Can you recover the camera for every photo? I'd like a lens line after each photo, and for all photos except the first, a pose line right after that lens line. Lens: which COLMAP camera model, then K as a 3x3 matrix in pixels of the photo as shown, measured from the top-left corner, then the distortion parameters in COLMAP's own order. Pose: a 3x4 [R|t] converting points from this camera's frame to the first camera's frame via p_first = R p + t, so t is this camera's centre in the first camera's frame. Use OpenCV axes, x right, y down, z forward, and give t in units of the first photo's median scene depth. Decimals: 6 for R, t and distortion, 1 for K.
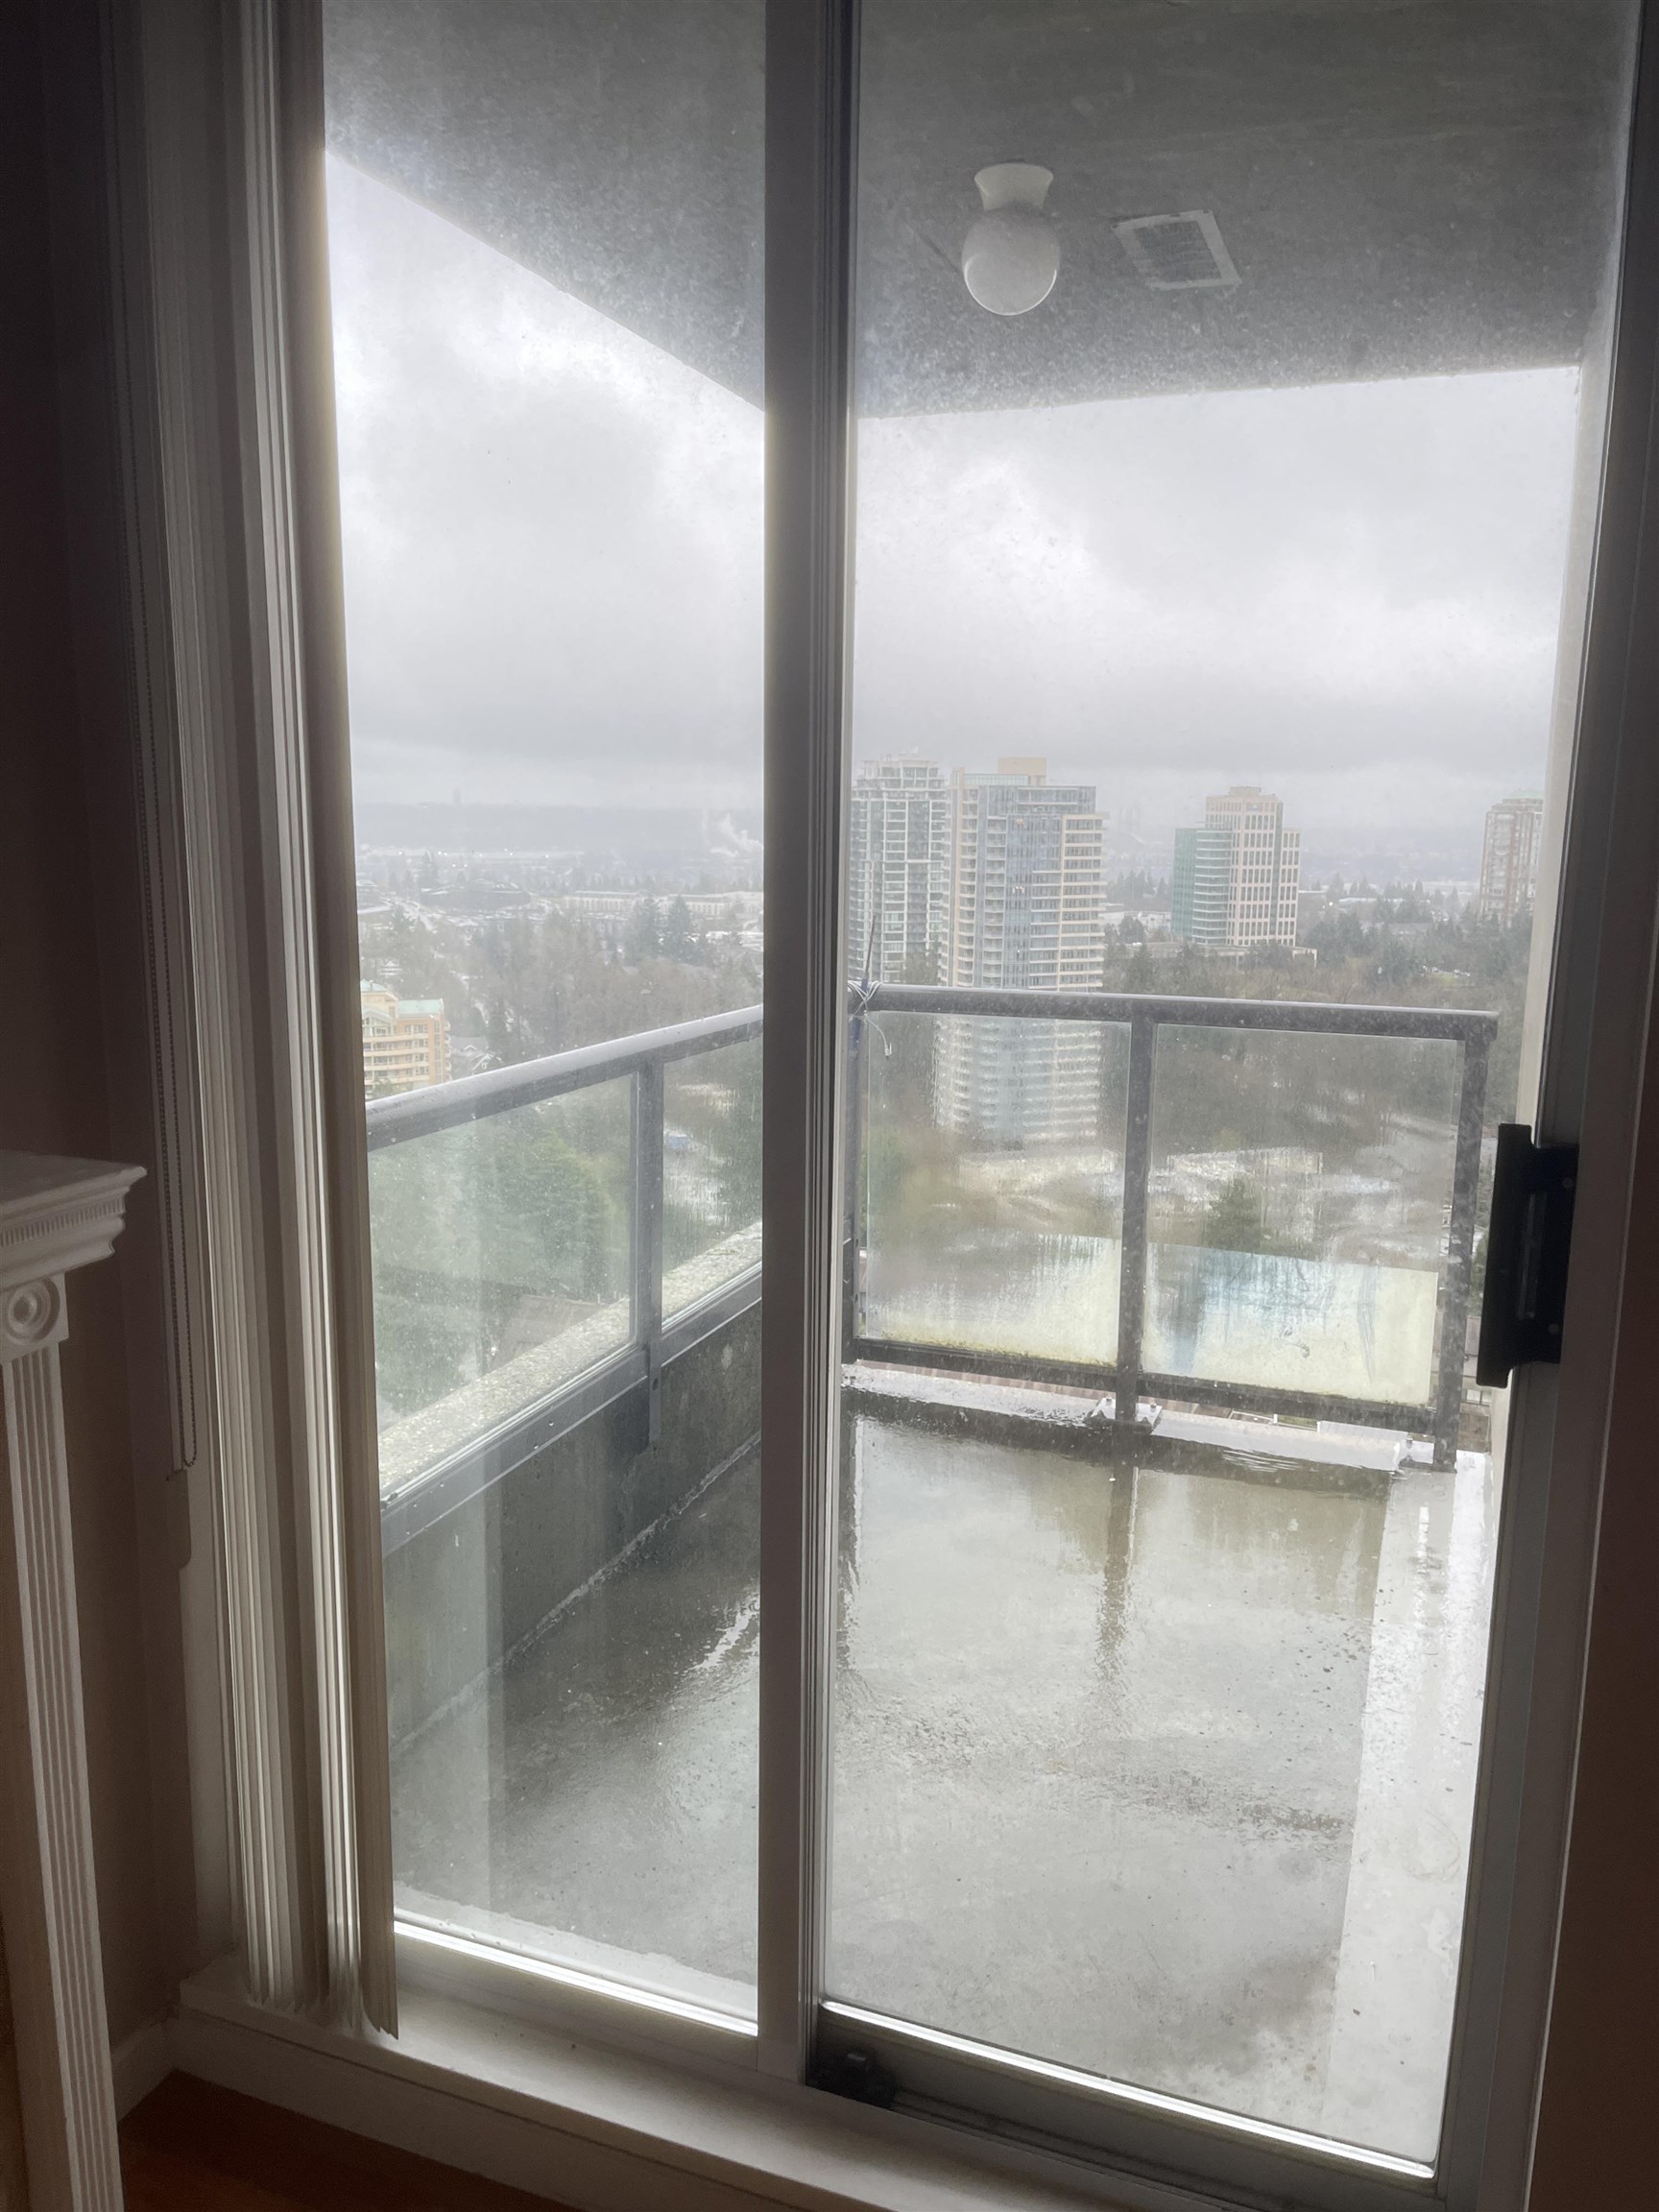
lens RADIAL K [[1685.7, 0, 829.5], [0, 1685.7, 1106.0], [0, 0, 1]] dist [0.068596, -0.000567]
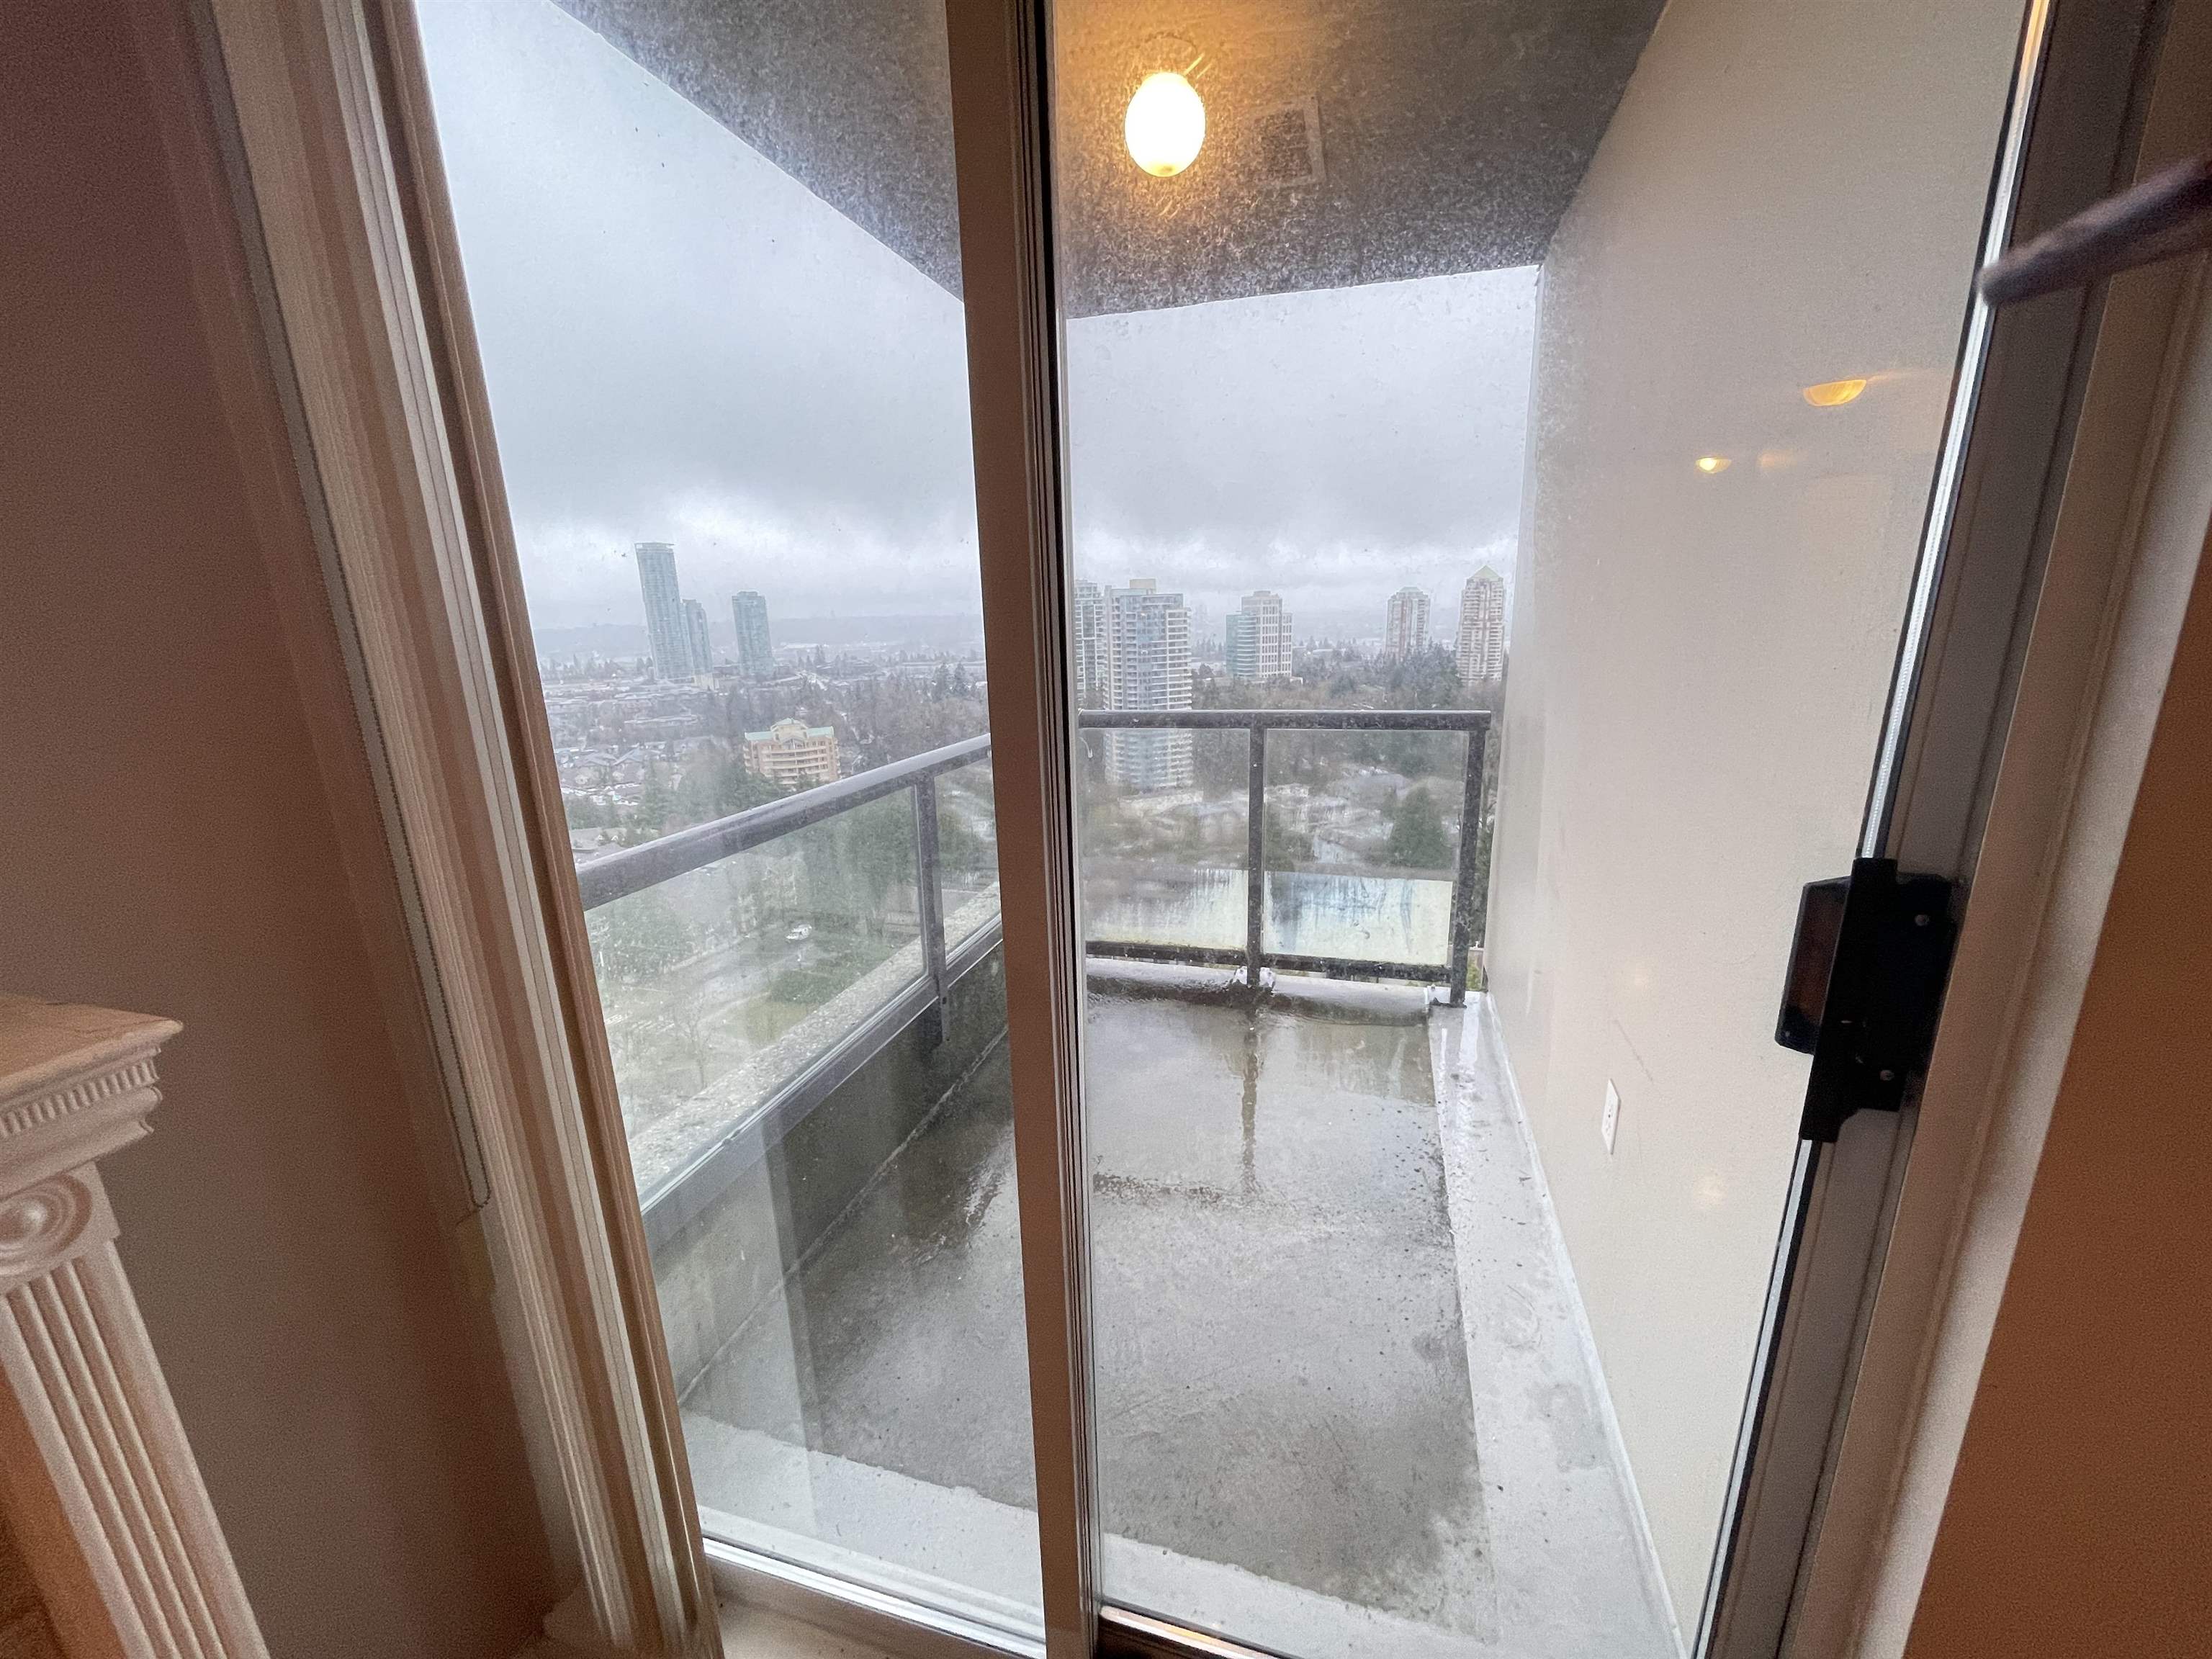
lens RADIAL K [[901.8, 0, 1115.2], [0, 901.8, 841.9], [0, 0, 1]] dist [-0.000767, -0.000032]
pose [[0.995970, -0.057120, 0.069140, -0.002928], [0.051629, 0.995556, 0.078762, -0.017266], [-0.073332, -0.074875, 0.994493, 0.187137]]
